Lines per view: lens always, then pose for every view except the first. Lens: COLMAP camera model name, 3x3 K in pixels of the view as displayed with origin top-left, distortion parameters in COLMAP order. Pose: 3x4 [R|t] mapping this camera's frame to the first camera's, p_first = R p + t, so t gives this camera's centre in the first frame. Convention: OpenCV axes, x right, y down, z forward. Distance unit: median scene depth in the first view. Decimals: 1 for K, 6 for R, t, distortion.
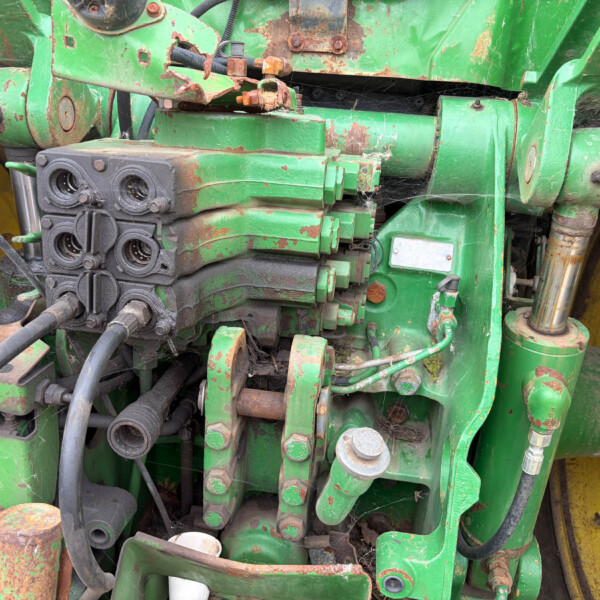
lens RADIAL K [[631.1, 0, 300.5], [0, 631.1, 299.7], [0, 0, 1]] dist [0.023730, 0.000000]
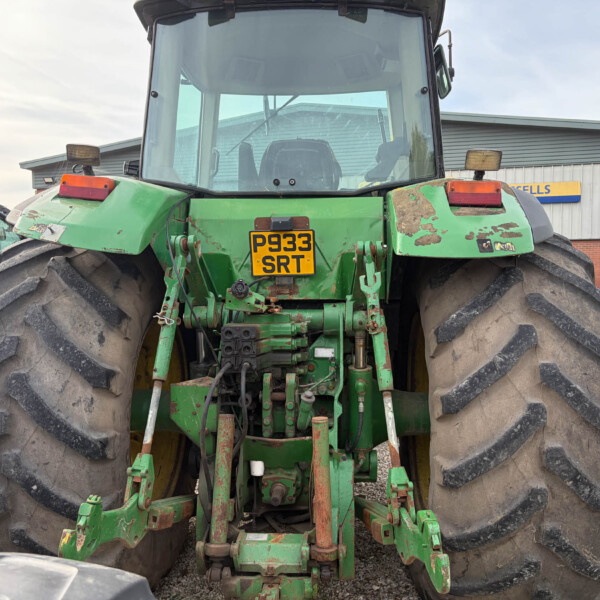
lens RADIAL K [[631.1, 0, 294.3], [0, 631.1, 299.7], [0, 0, 1]] dist [0.023730, 0.000000]
pose [[0.994995, -0.074616, 0.066462, -0.164564], [0.090253, 0.956545, -0.277267, 0.621525], [-0.042885, 0.281878, 0.958491, -2.399993]]
